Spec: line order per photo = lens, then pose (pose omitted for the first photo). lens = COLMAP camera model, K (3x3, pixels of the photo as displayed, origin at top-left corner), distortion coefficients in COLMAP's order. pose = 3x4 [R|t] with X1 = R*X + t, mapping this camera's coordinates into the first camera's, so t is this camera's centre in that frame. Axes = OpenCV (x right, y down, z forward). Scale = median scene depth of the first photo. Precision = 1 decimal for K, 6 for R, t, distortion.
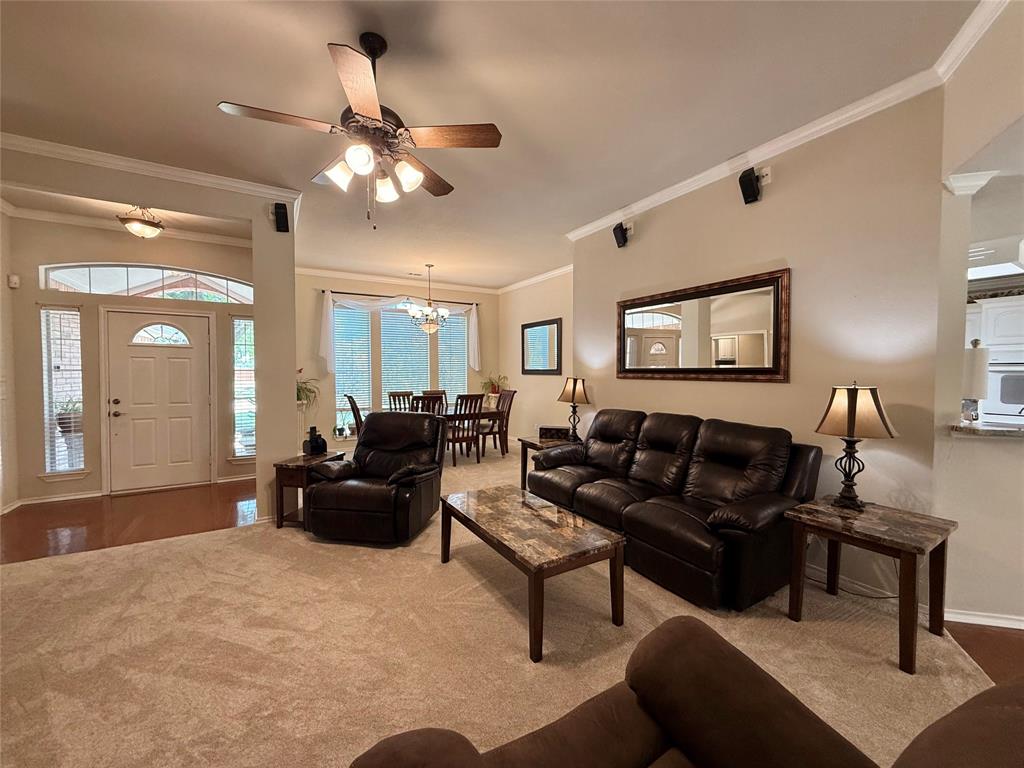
lens RADIAL K [[409.2, 0, 509.3], [0, 409.2, 383.2], [0, 0, 1]] dist [-0.002218, 0.000479]
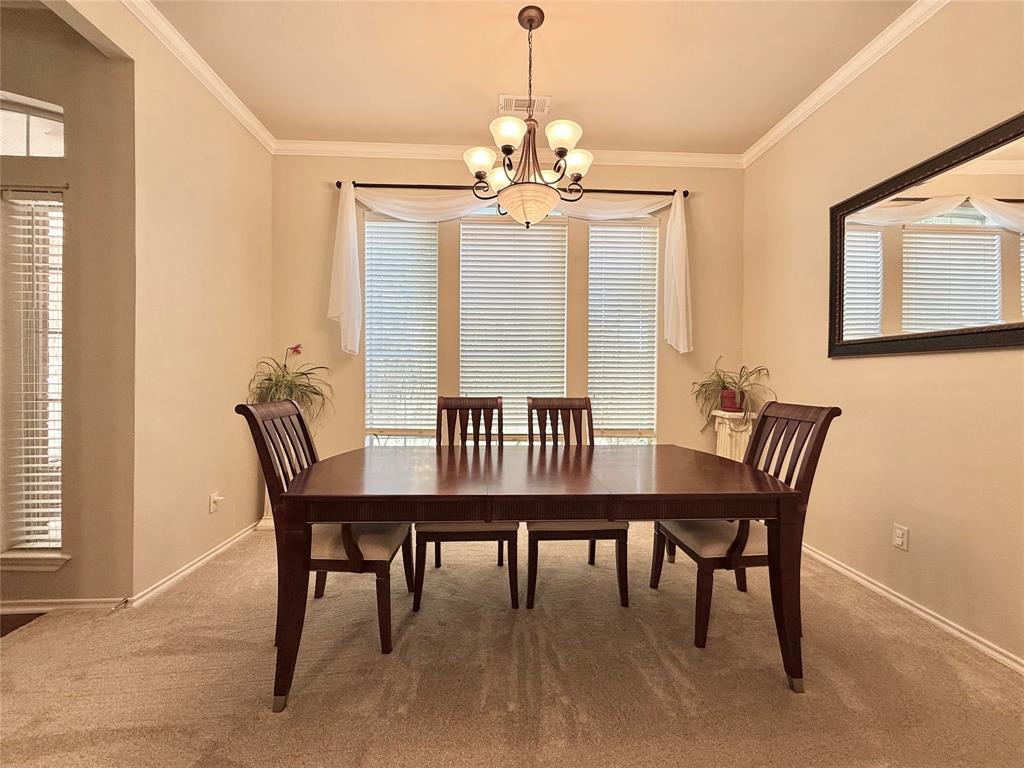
lens RADIAL K [[409.2, 0, 509.3], [0, 409.2, 383.2], [0, 0, 1]] dist [-0.002218, 0.000479]
pose [[0.884173, 0.013430, -0.466967, -0.043848], [-0.023473, 0.999601, -0.015697, 0.010525], [0.466570, 0.024840, 0.884136, 0.595331]]
